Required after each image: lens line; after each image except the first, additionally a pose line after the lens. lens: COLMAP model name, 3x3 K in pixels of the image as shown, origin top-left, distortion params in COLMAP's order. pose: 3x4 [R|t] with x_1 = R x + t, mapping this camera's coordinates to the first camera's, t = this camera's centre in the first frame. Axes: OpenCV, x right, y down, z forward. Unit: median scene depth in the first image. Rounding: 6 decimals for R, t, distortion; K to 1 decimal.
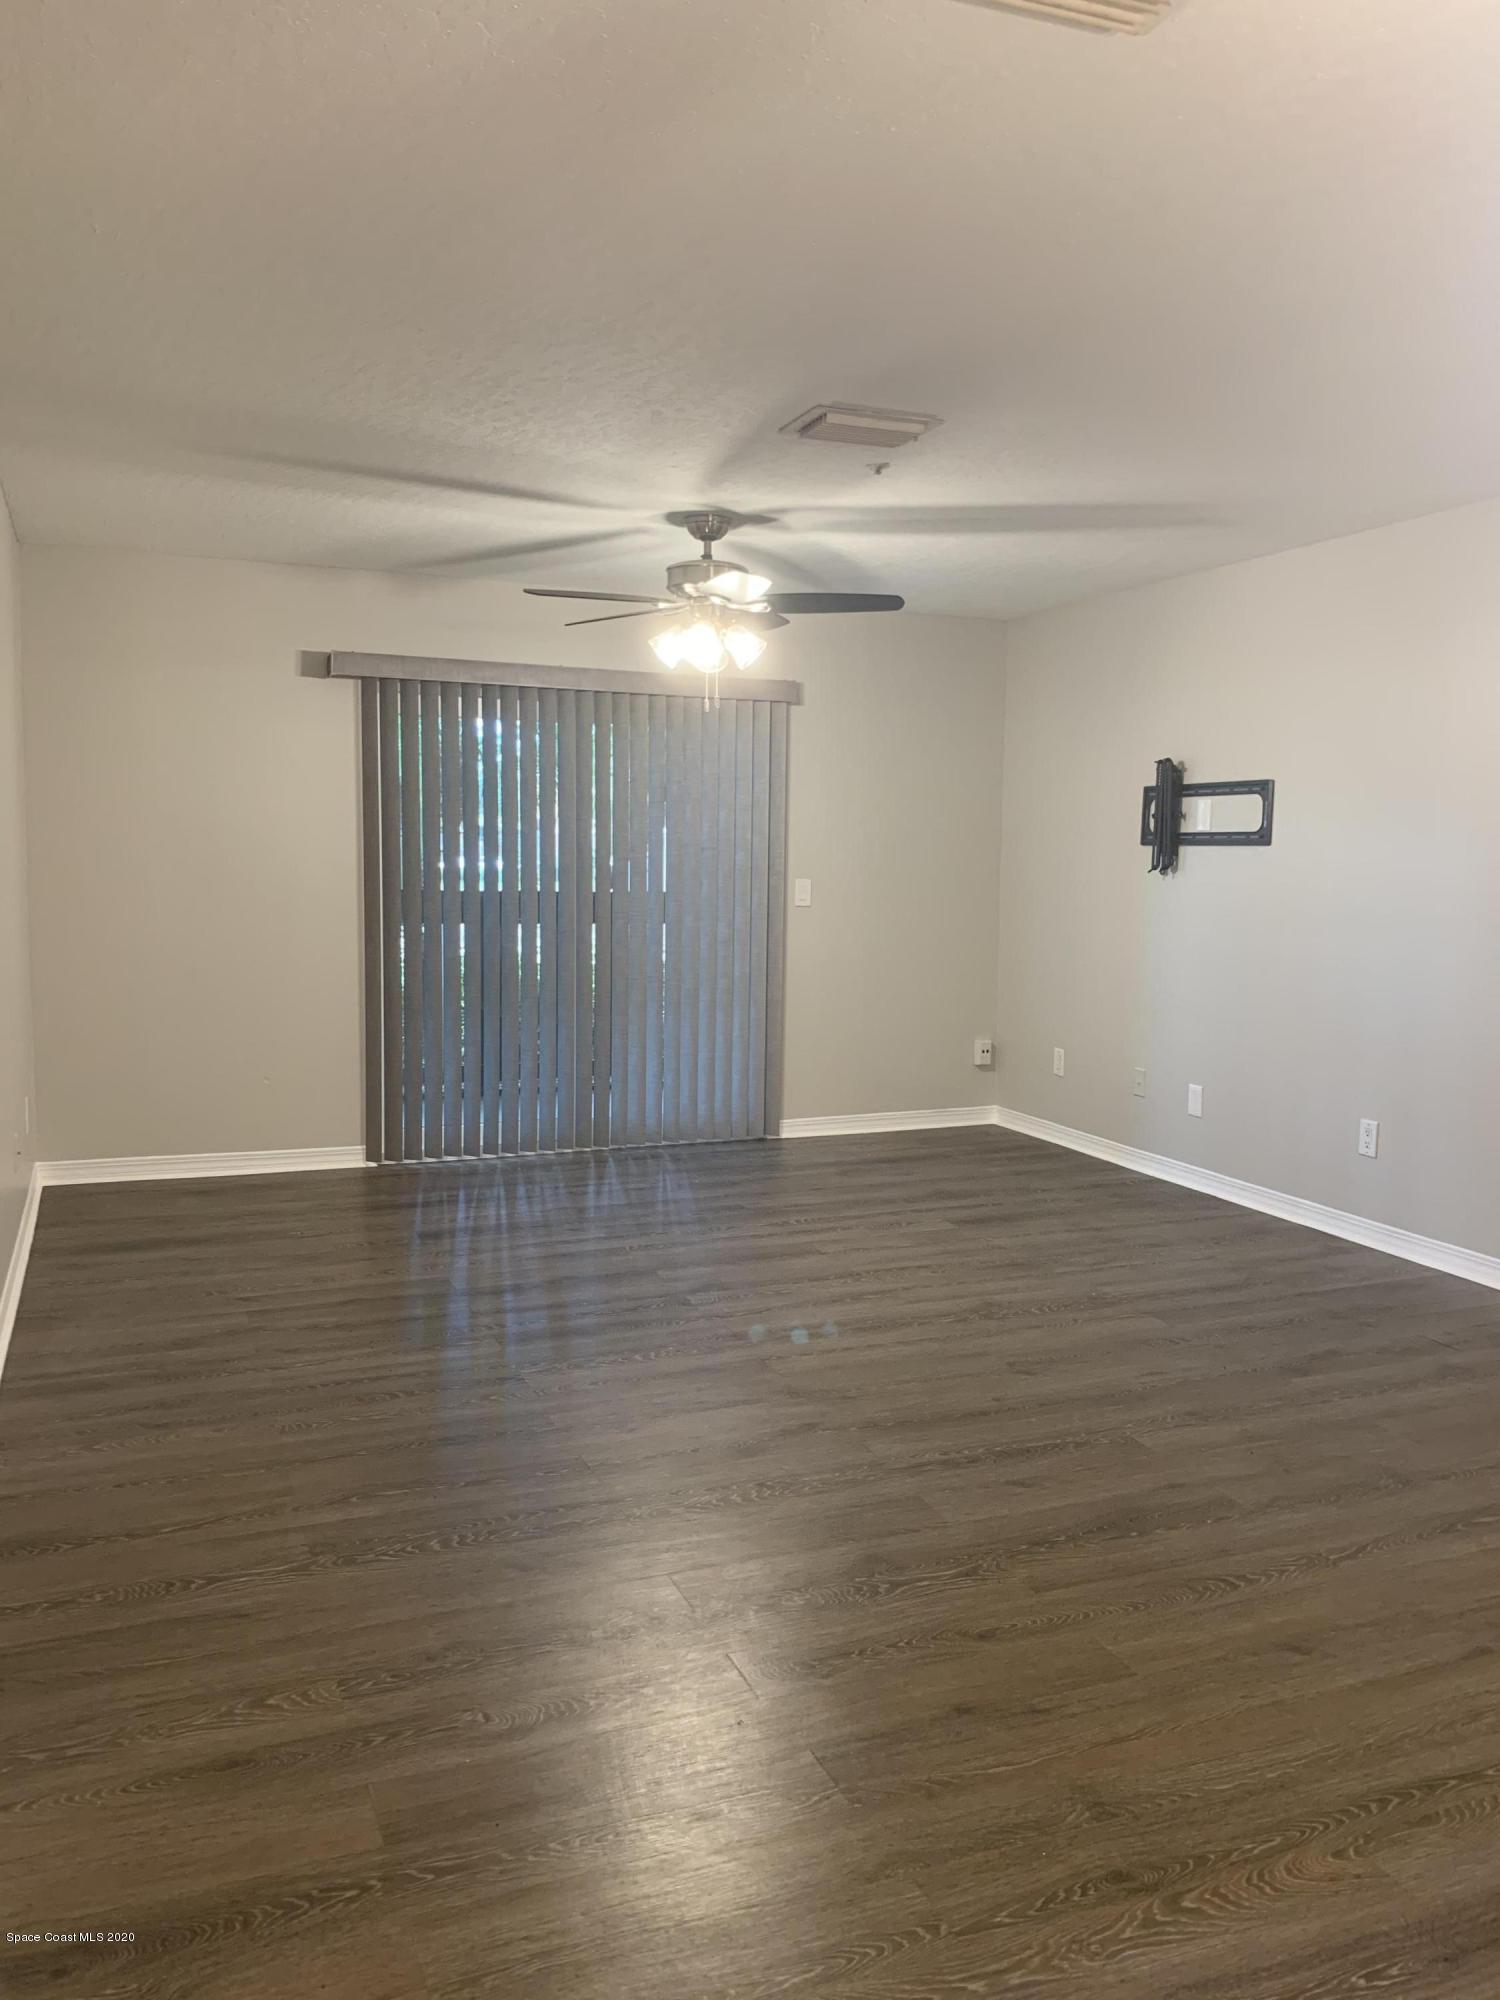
lens RADIAL K [[1543.6, 0, 754.3], [0, 1543.6, 994.7], [0, 0, 1]] dist [0.072085, -0.128875]
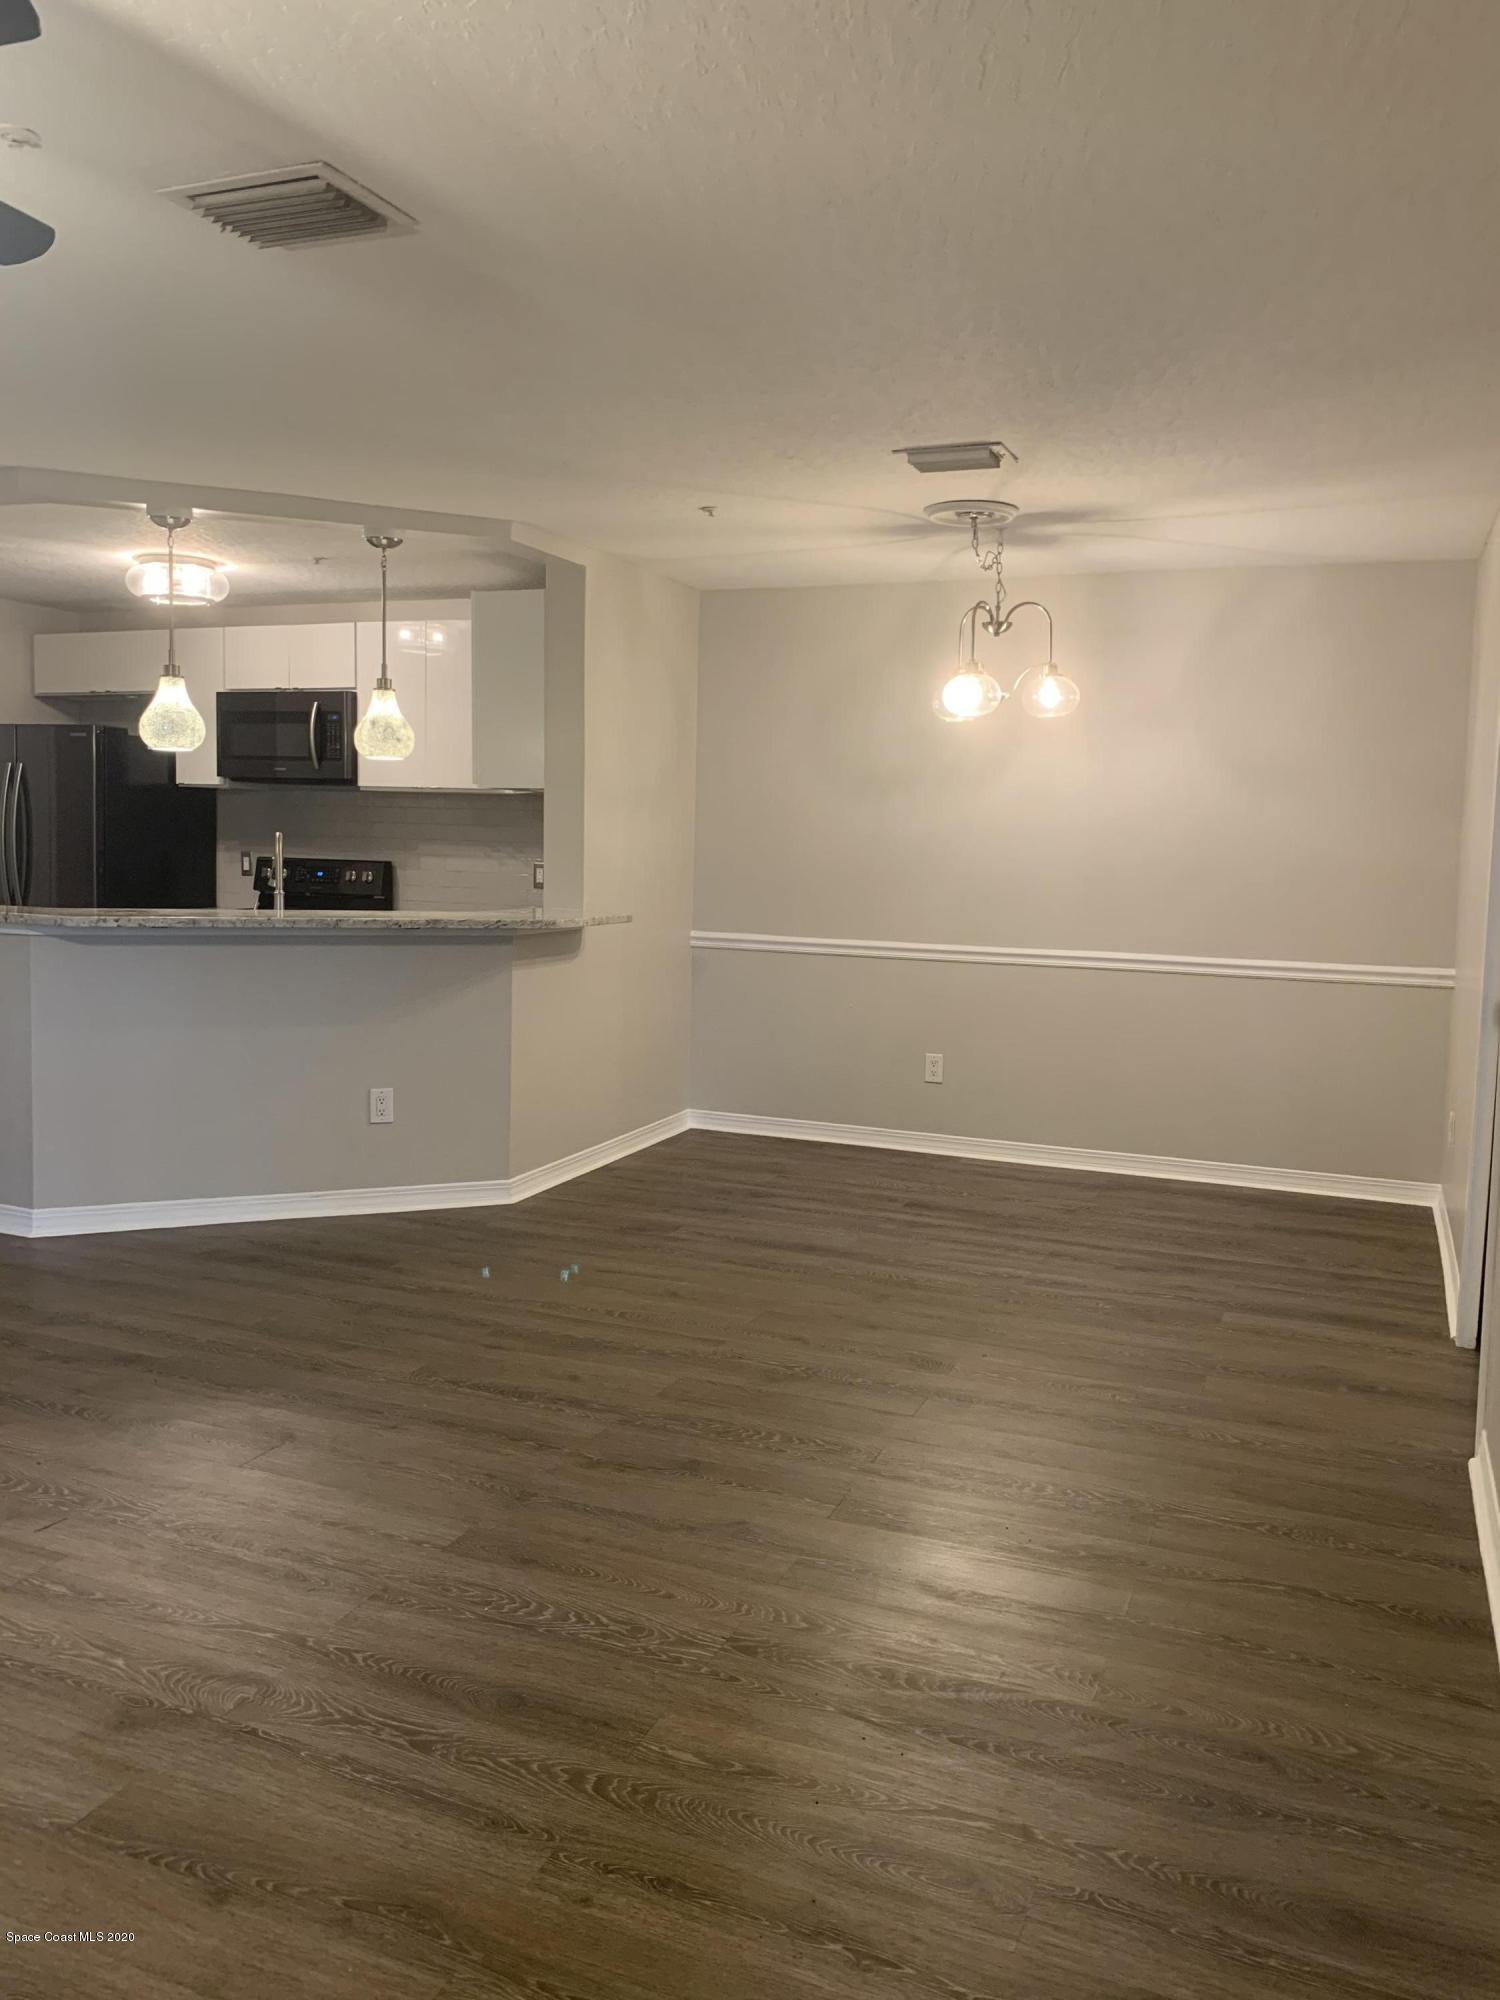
lens RADIAL K [[1521.9, 0, 776.8], [0, 1521.9, 984.5], [0, 0, 1]] dist [0.028367, -0.036715]
pose [[-0.724102, -0.097814, 0.682721, -0.497294], [0.031074, 0.984260, 0.173973, -0.122708], [-0.688992, 0.147189, -0.709665, 1.198499]]
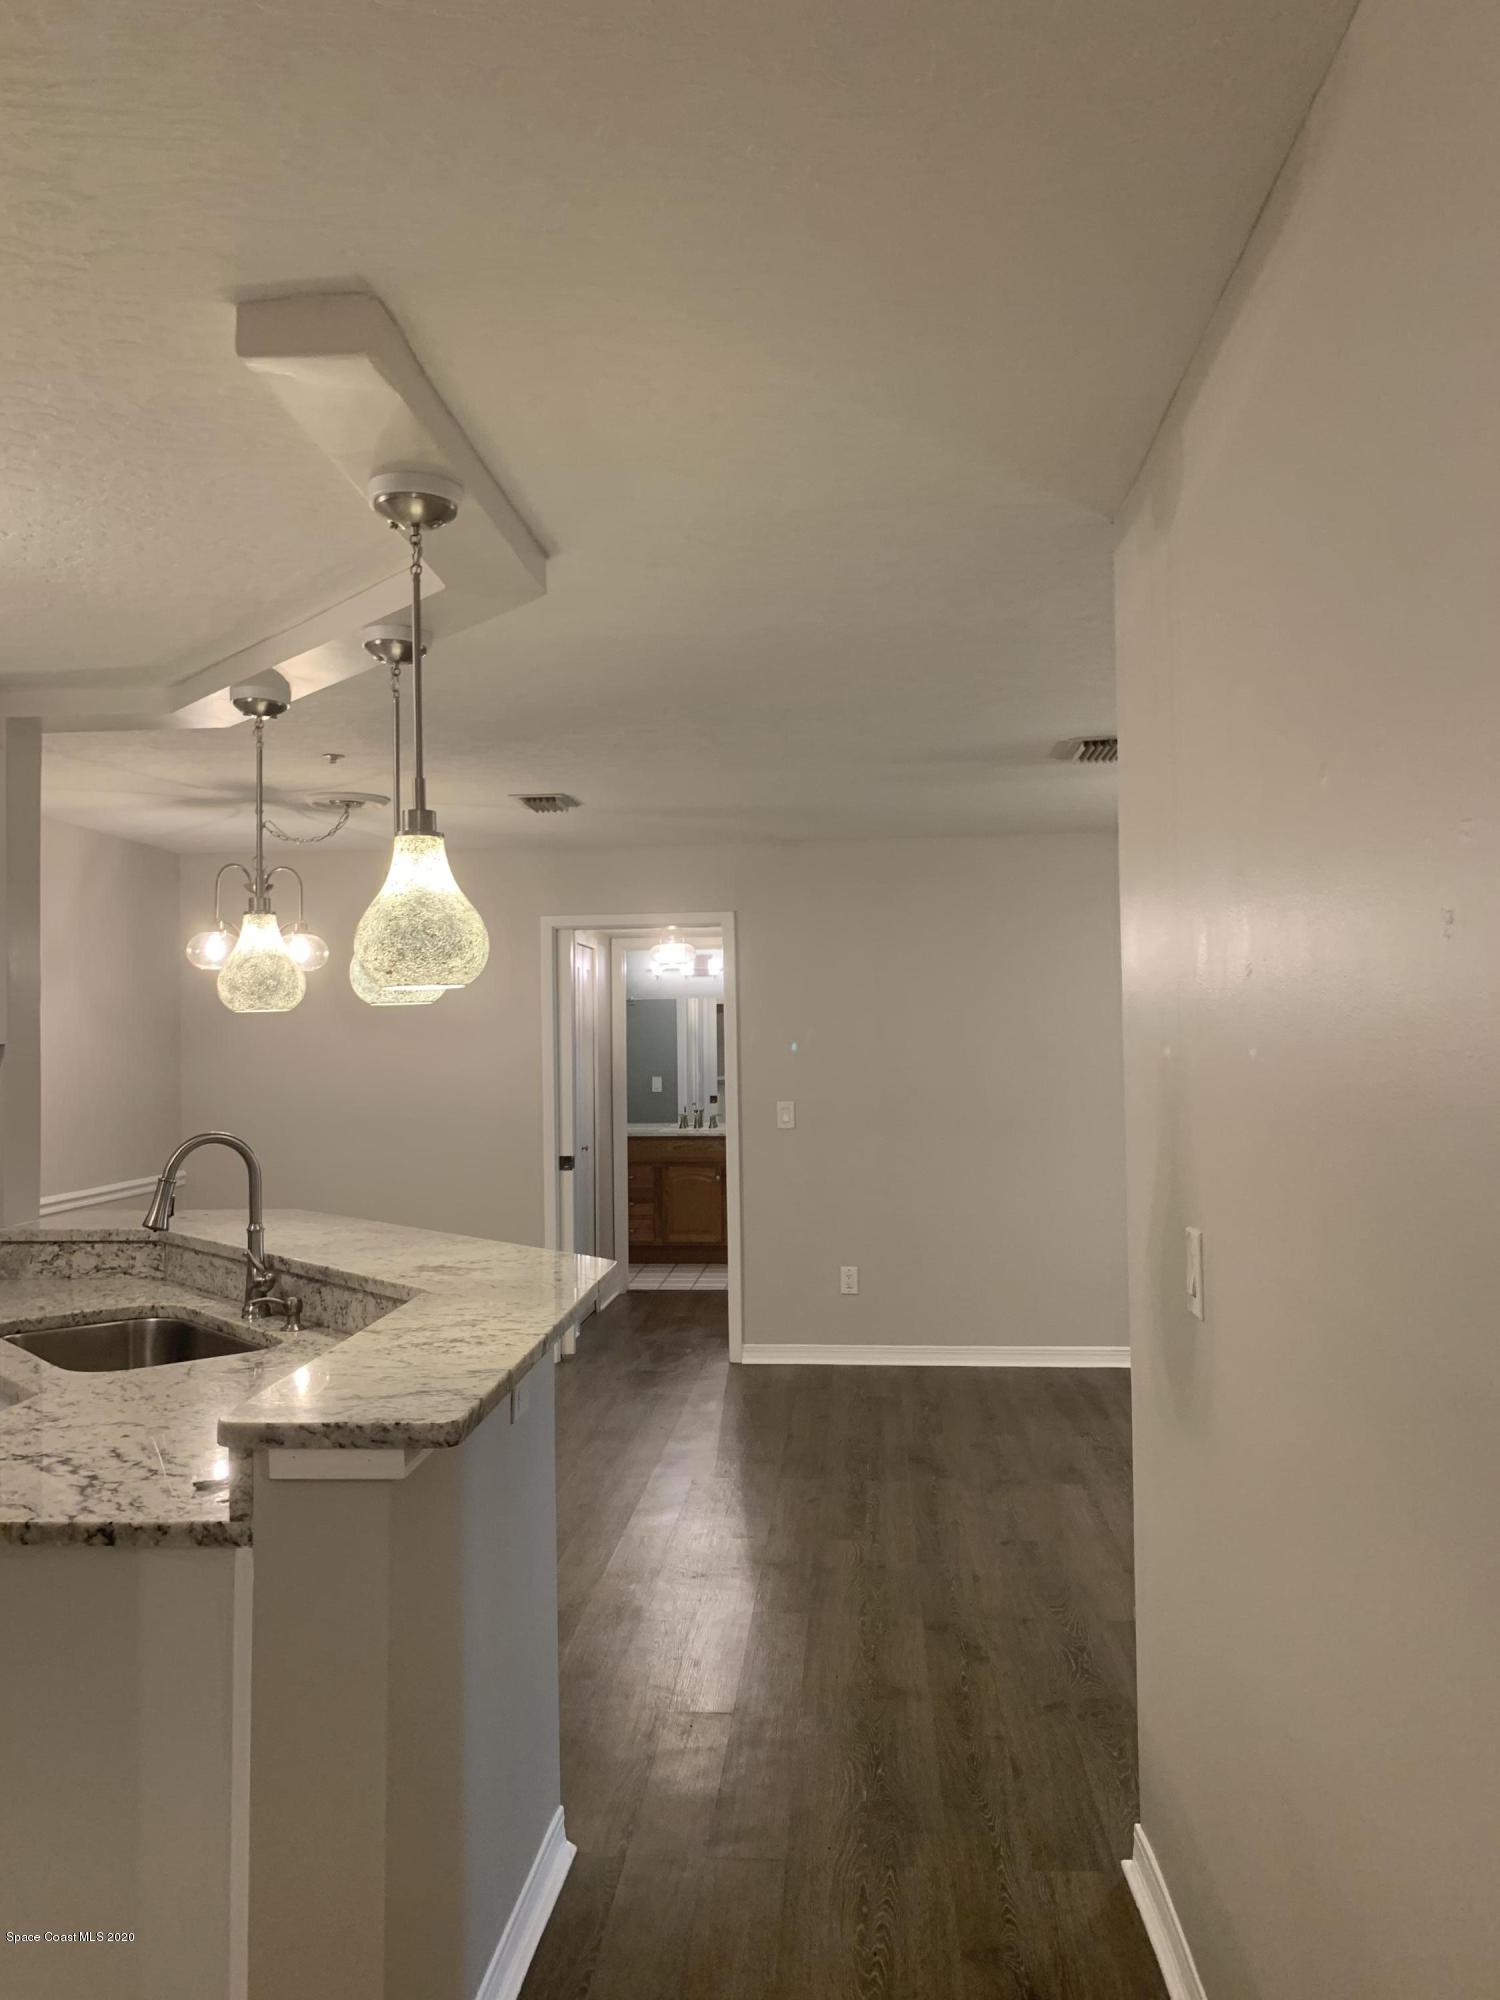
lens RADIAL K [[1543.6, 0, 754.3], [0, 1543.6, 994.7], [0, 0, 1]] dist [0.072085, -0.128875]
pose [[-0.445238, -0.026973, -0.895006, 1.124145], [-0.070882, 0.997471, 0.005201, -0.129381], [0.892602, 0.065756, -0.446024, 1.145700]]
